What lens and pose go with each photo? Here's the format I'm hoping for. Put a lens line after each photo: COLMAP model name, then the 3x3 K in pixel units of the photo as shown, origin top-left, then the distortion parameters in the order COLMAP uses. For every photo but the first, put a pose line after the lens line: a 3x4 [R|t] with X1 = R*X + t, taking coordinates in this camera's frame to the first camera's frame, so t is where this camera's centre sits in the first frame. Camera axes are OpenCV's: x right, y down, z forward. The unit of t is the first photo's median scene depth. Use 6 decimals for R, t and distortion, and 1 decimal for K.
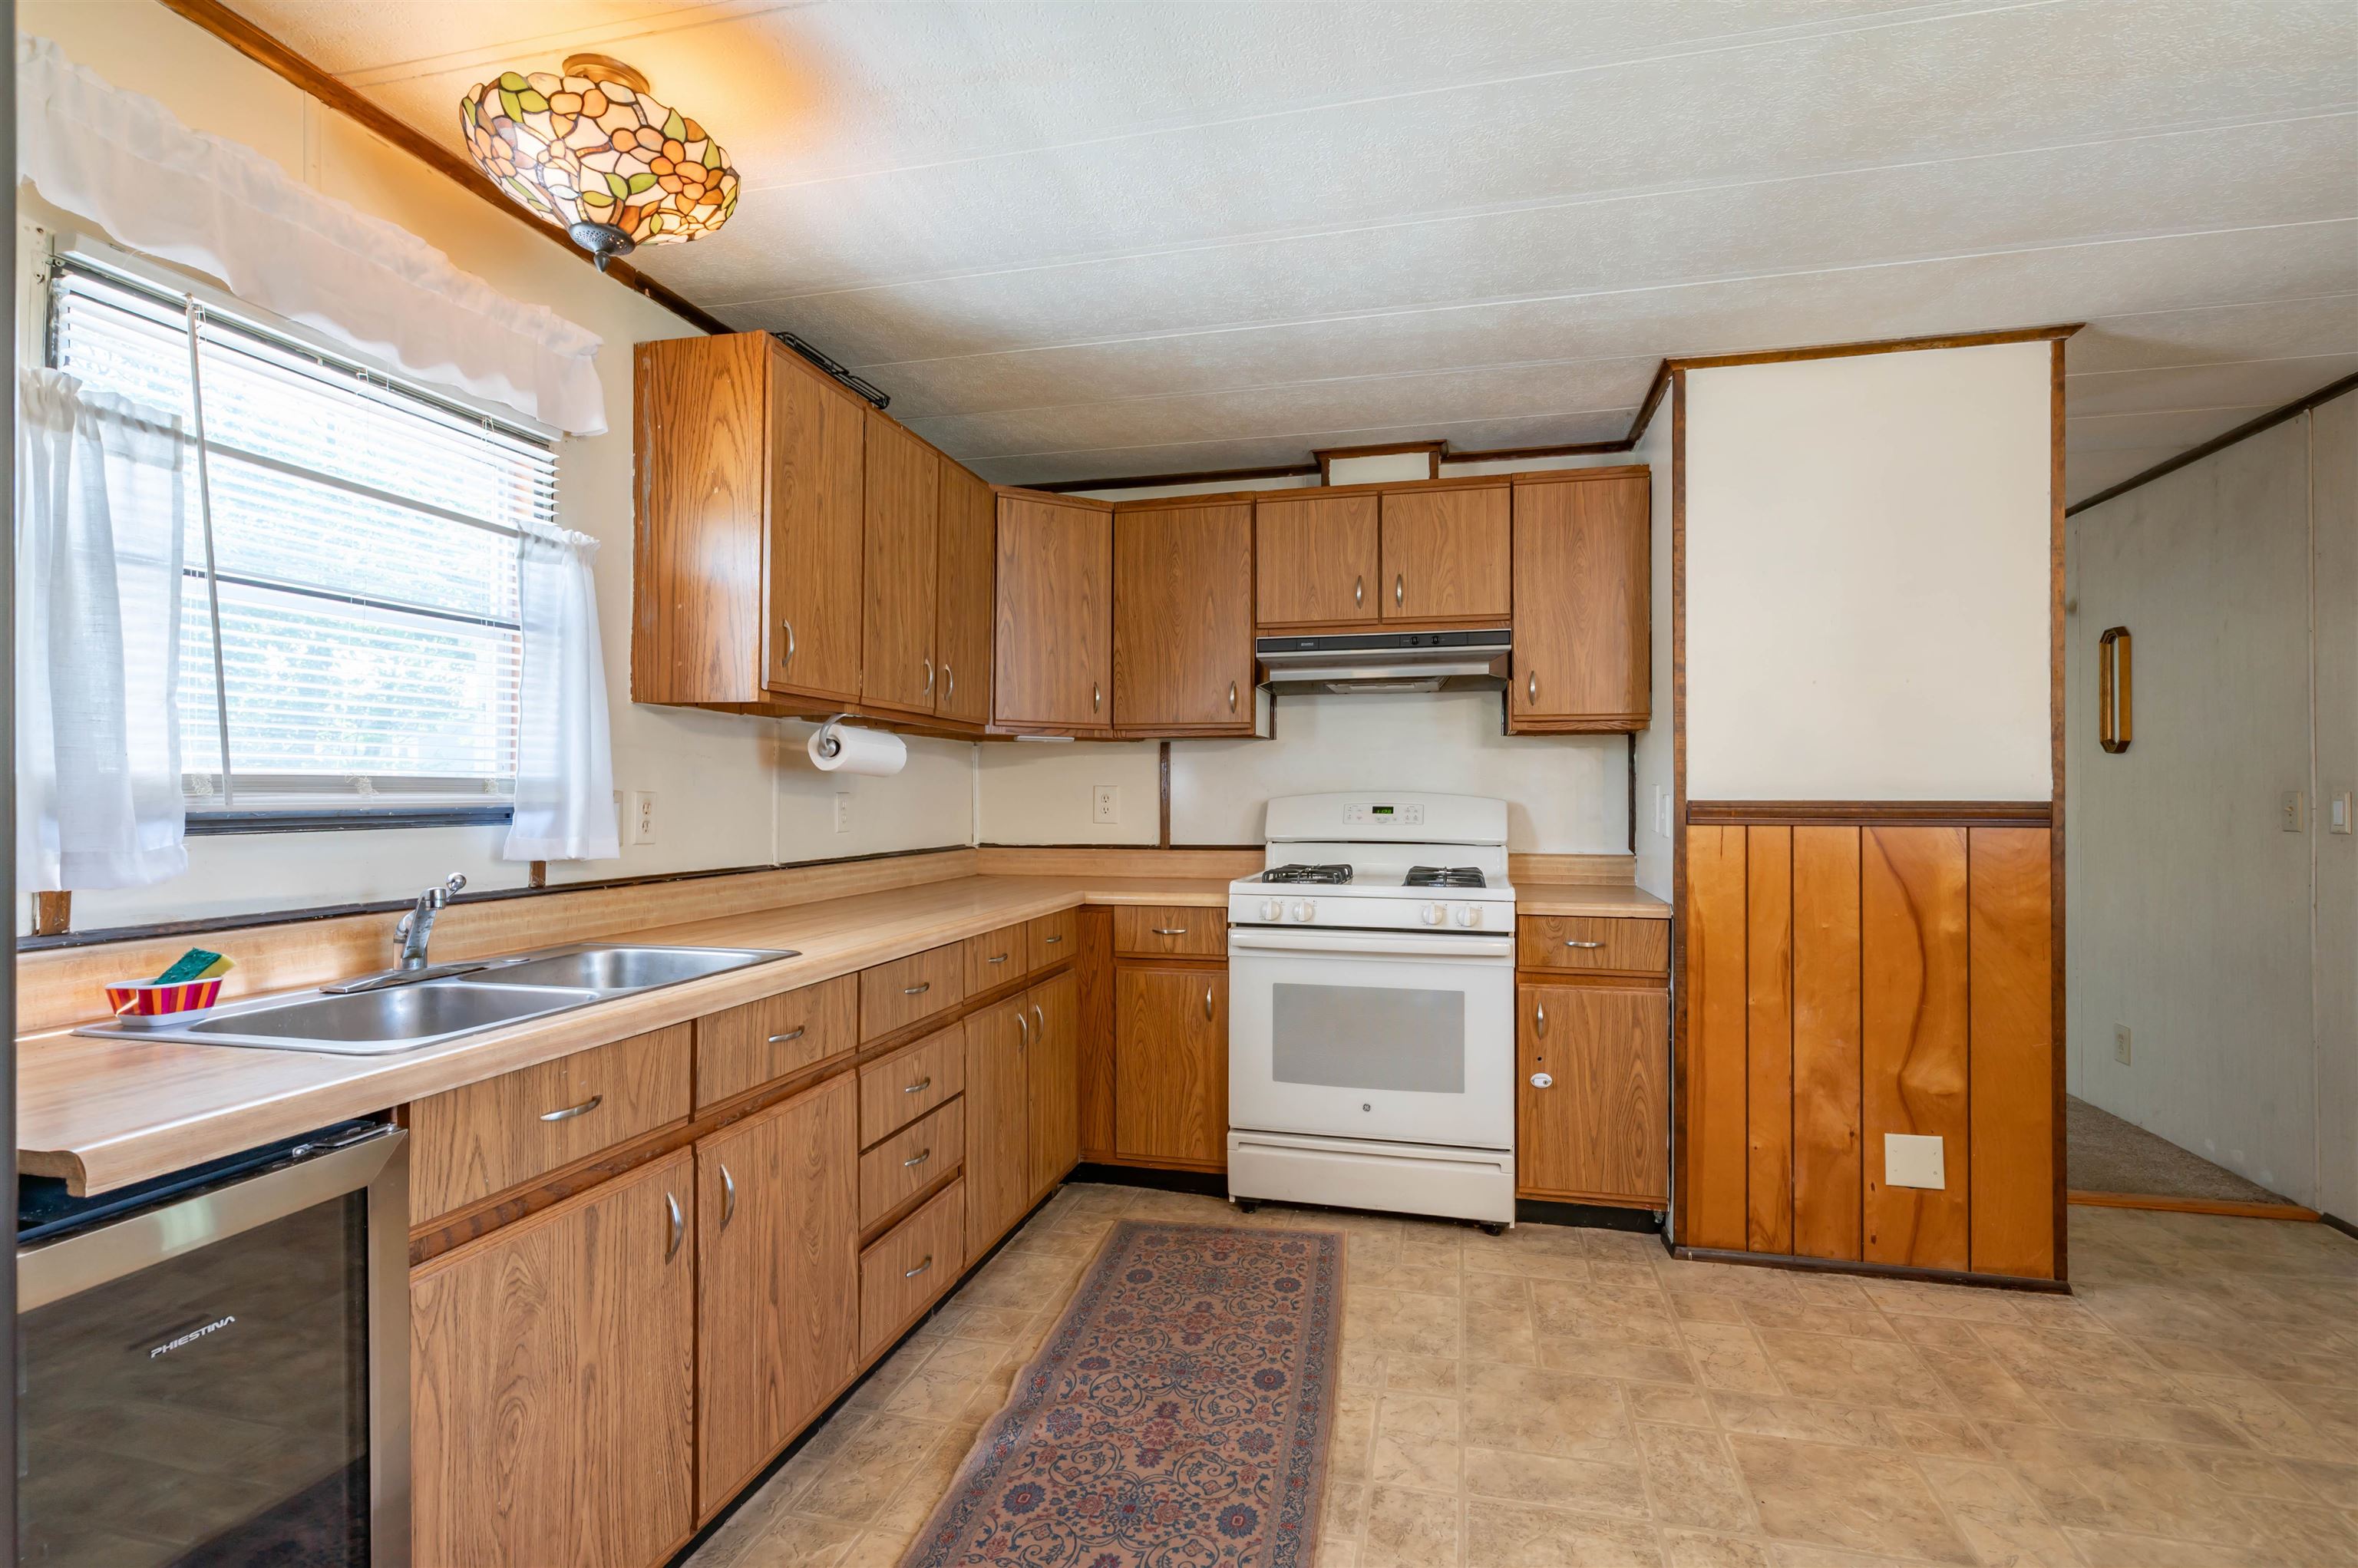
lens RADIAL K [[1119.4, 0, 1179.0], [0, 1119.4, 784.0], [0, 0, 1]] dist [-0.001580, 0.001480]
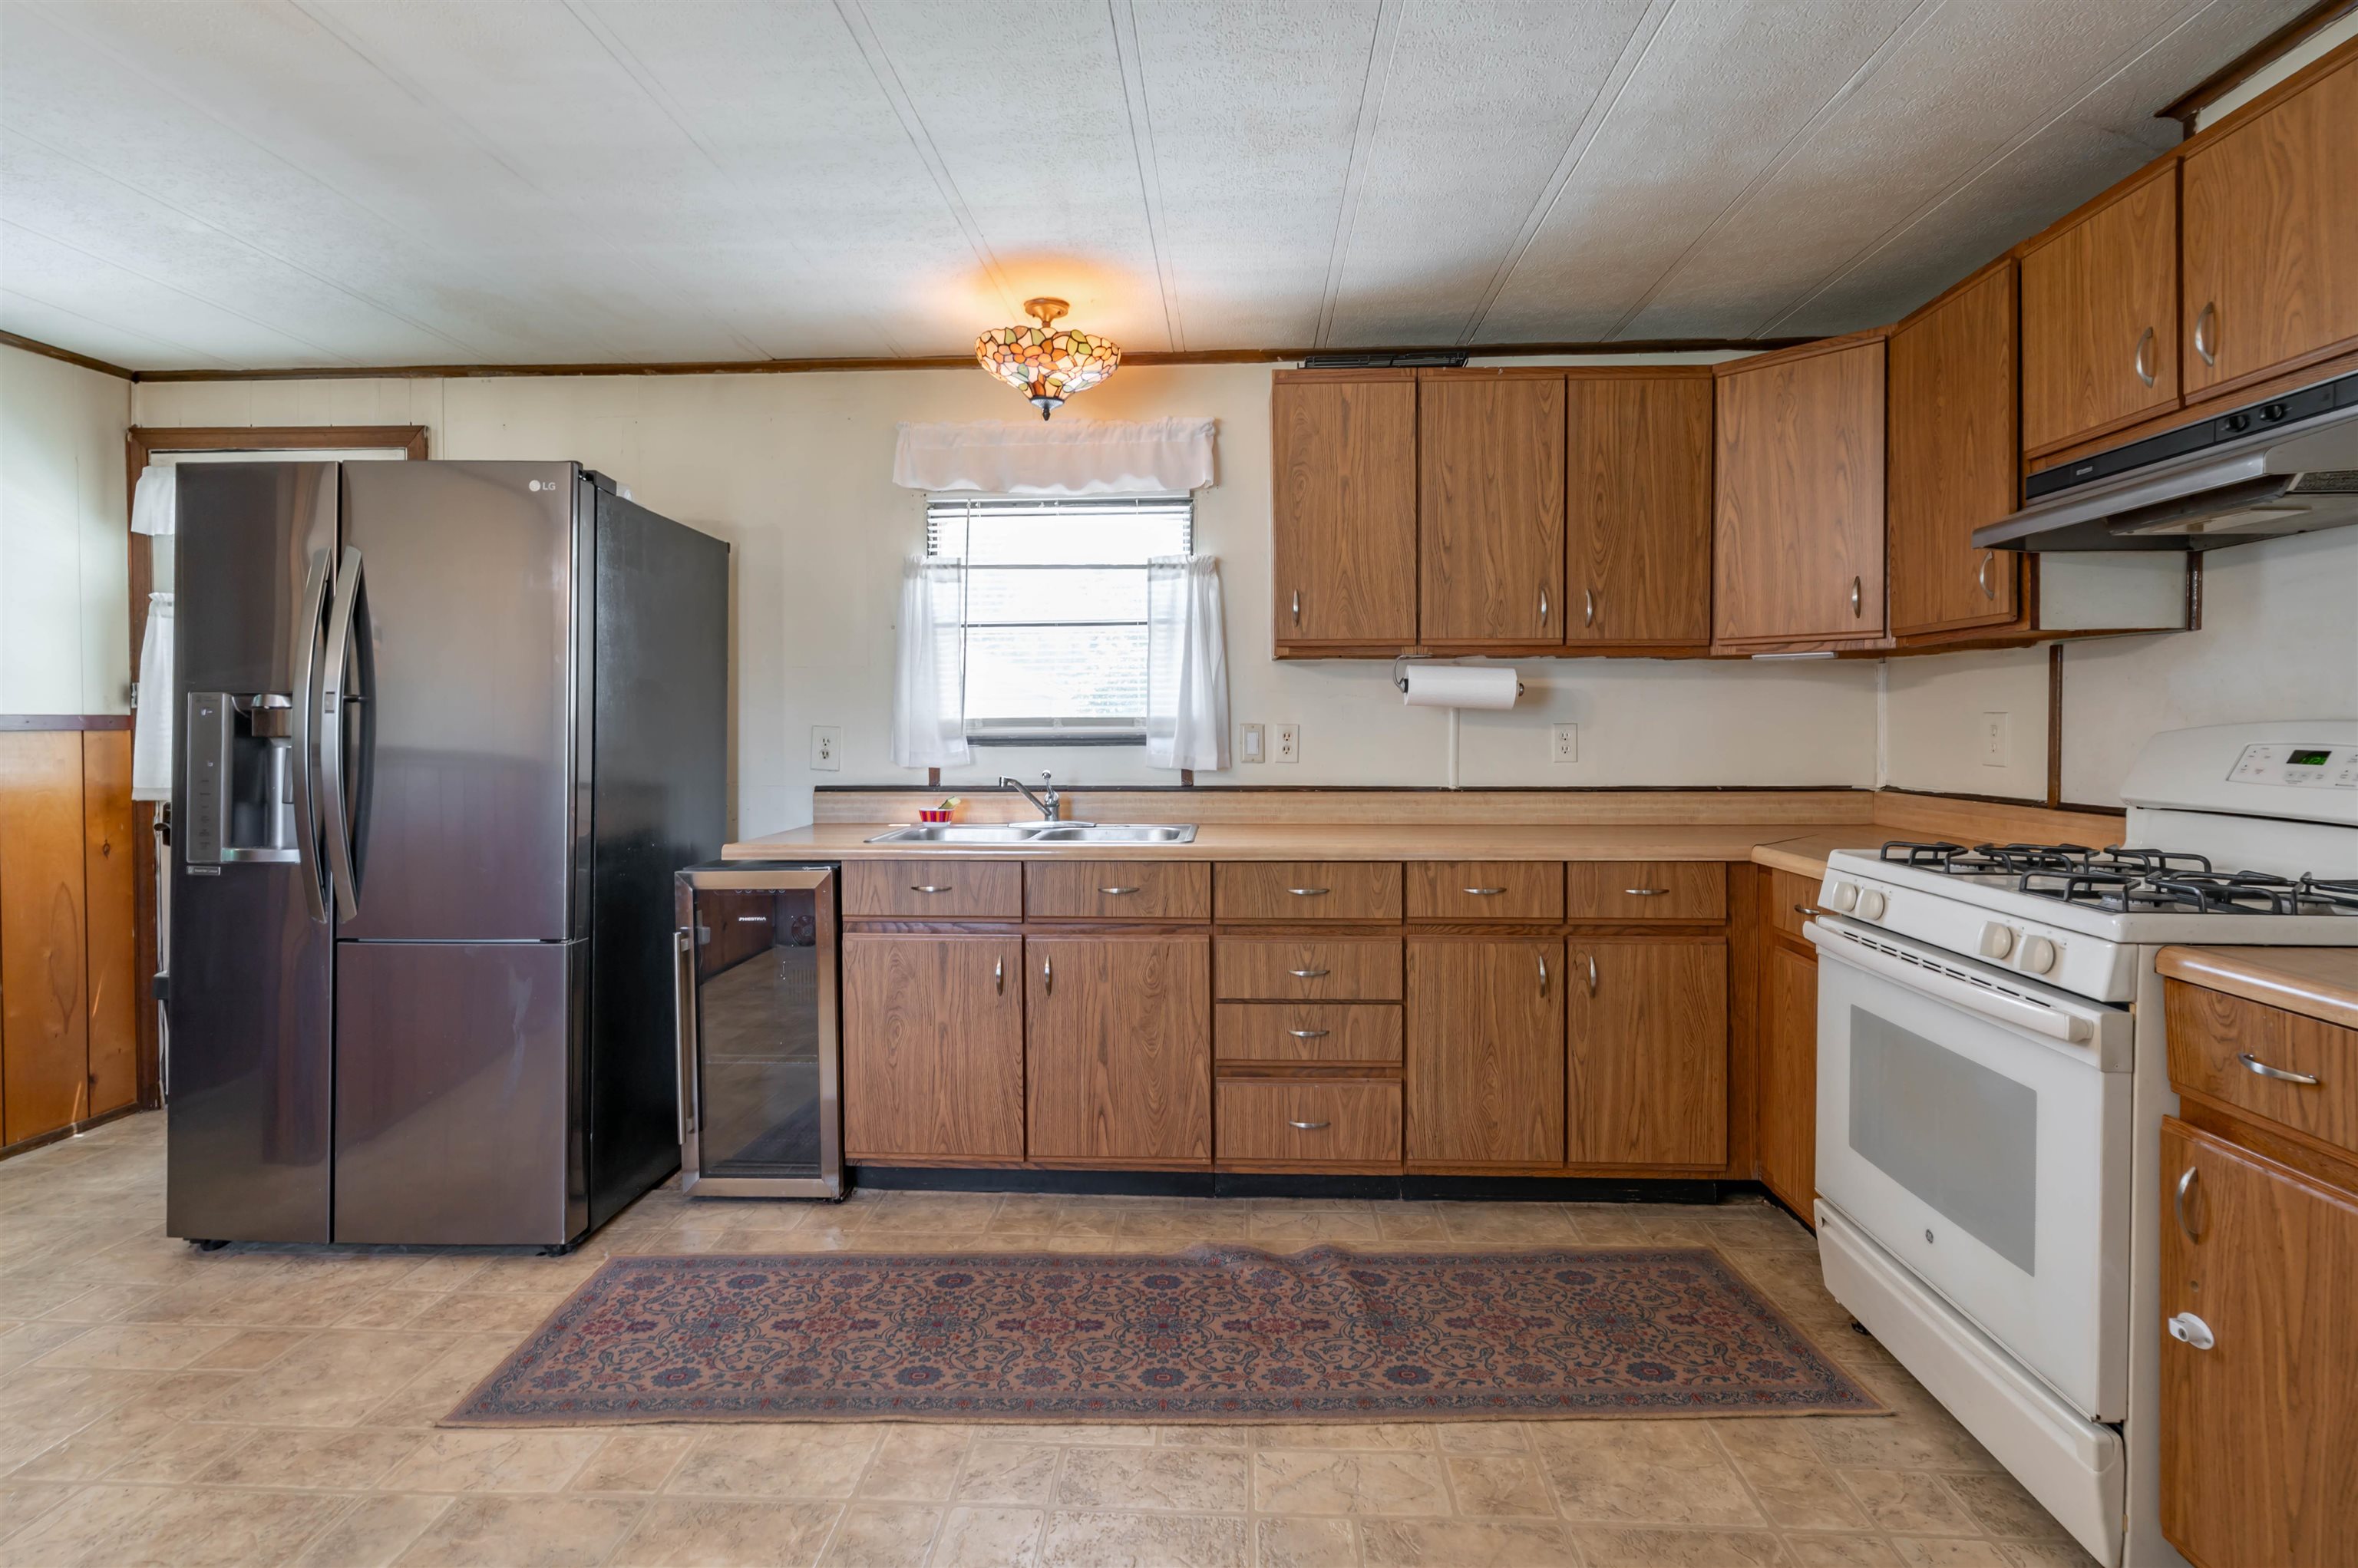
lens RADIAL K [[1146.4, 0, 1192.6], [0, 1146.4, 738.1], [0, 0, 1]] dist [-0.002813, 0.002307]
pose [[0.203835, 0.012929, -0.978920, 0.765219], [0.012578, 0.999796, 0.015823, -0.000043], [0.978924, -0.015538, 0.203631, 0.524780]]
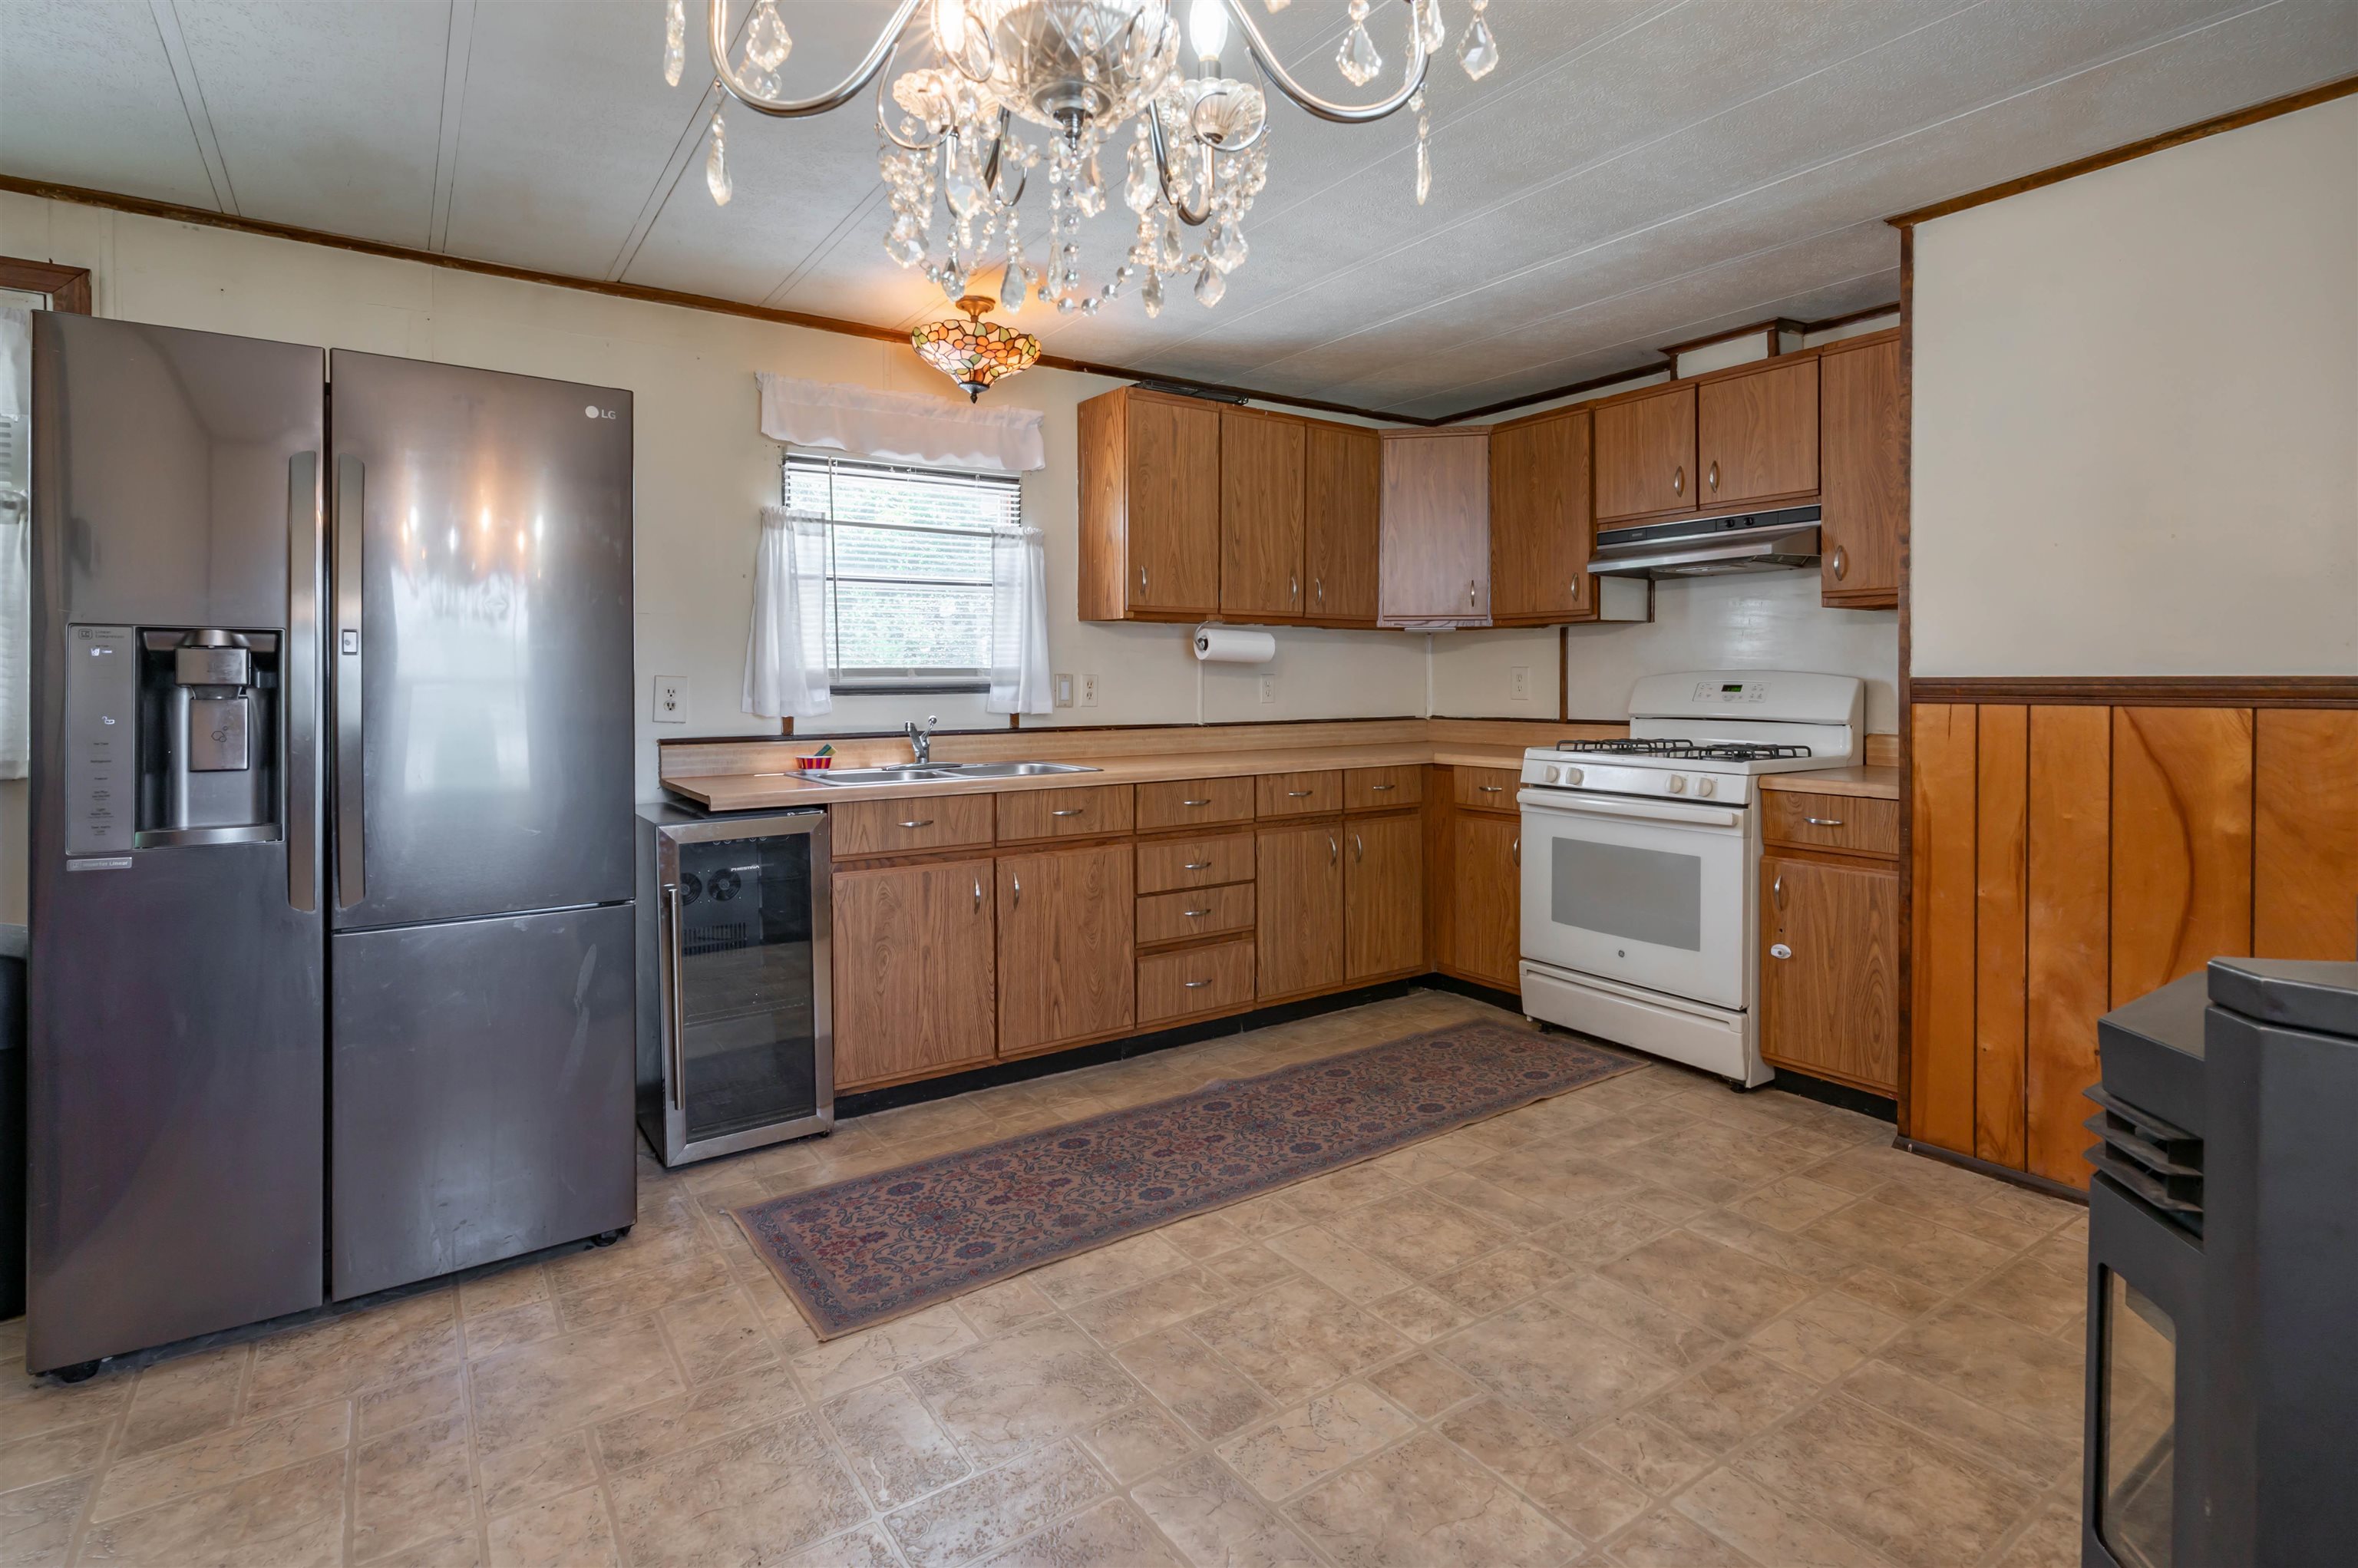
lens RADIAL K [[1147.2, 0, 1196.3], [0, 1147.2, 690.8], [0, 0, 1]] dist [-0.000417, 0.001453]
pose [[0.755375, 0.003593, -0.655283, 0.653190], [0.010894, 0.999778, 0.018040, 0.001619], [0.655202, -0.020766, 0.755168, -0.149839]]
